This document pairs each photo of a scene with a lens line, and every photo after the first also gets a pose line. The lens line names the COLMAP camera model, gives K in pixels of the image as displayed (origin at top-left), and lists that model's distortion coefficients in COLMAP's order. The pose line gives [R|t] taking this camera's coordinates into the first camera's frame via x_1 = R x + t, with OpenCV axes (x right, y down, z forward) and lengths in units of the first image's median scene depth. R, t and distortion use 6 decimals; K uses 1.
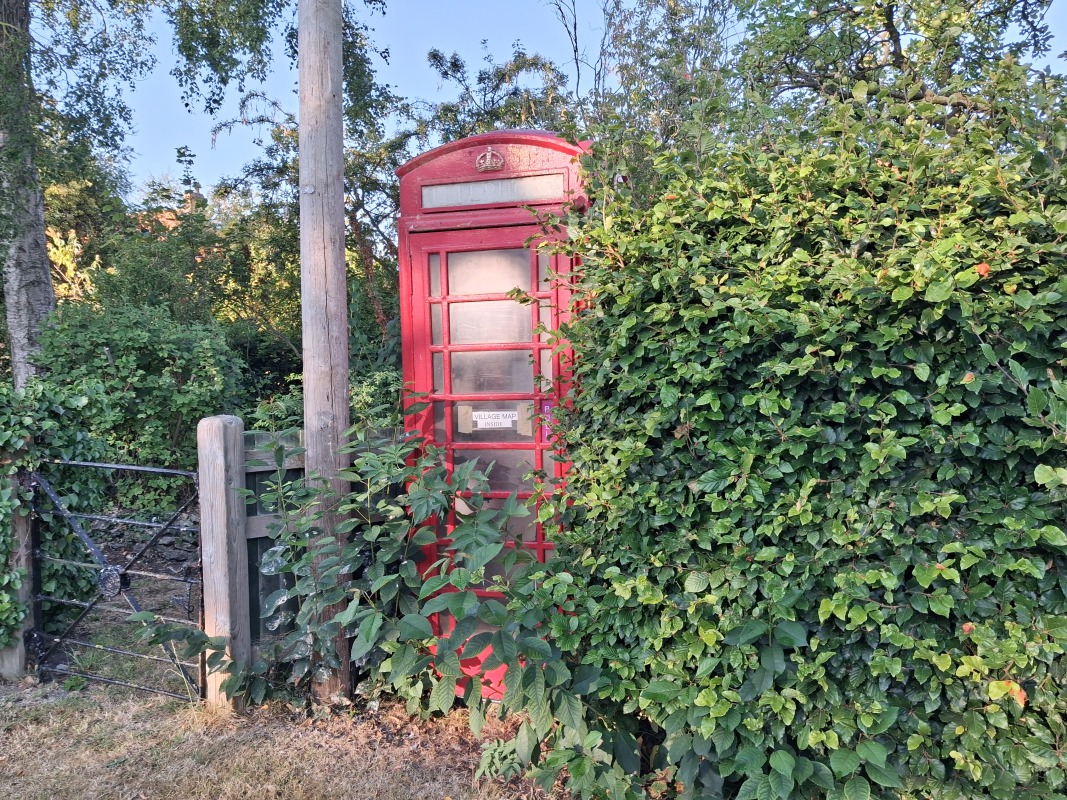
lens RADIAL K [[899.2, 0, 533.5], [0, 899.2, 400.0], [0, 0, 1]] dist [0.002009, -0.002609]
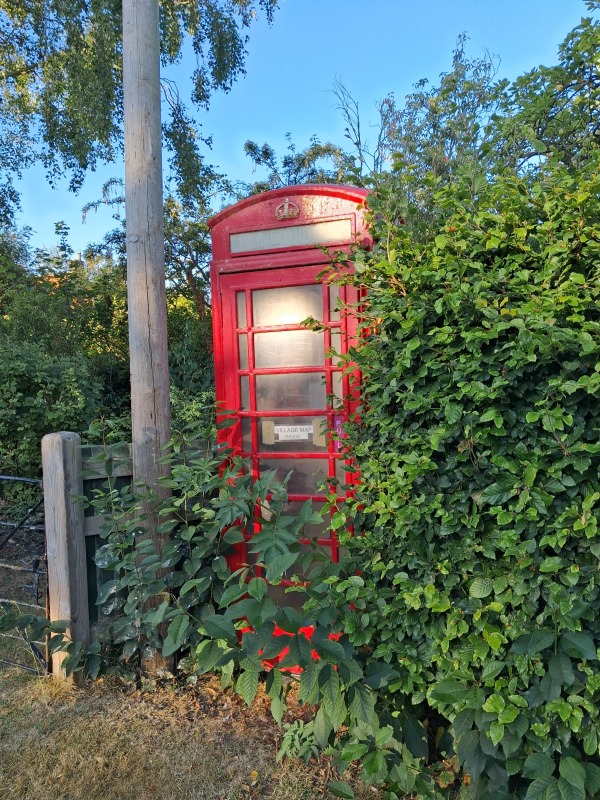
lens RADIAL K [[639.1, 0, 300.0], [0, 639.1, 400.0], [0, 0, 1]] dist [0.002887, -0.002979]
pose [[0.998697, -0.012044, -0.049590, 0.006693], [0.011340, 0.999831, -0.014445, -0.009262], [0.049756, 0.013864, 0.998665, 0.193617]]
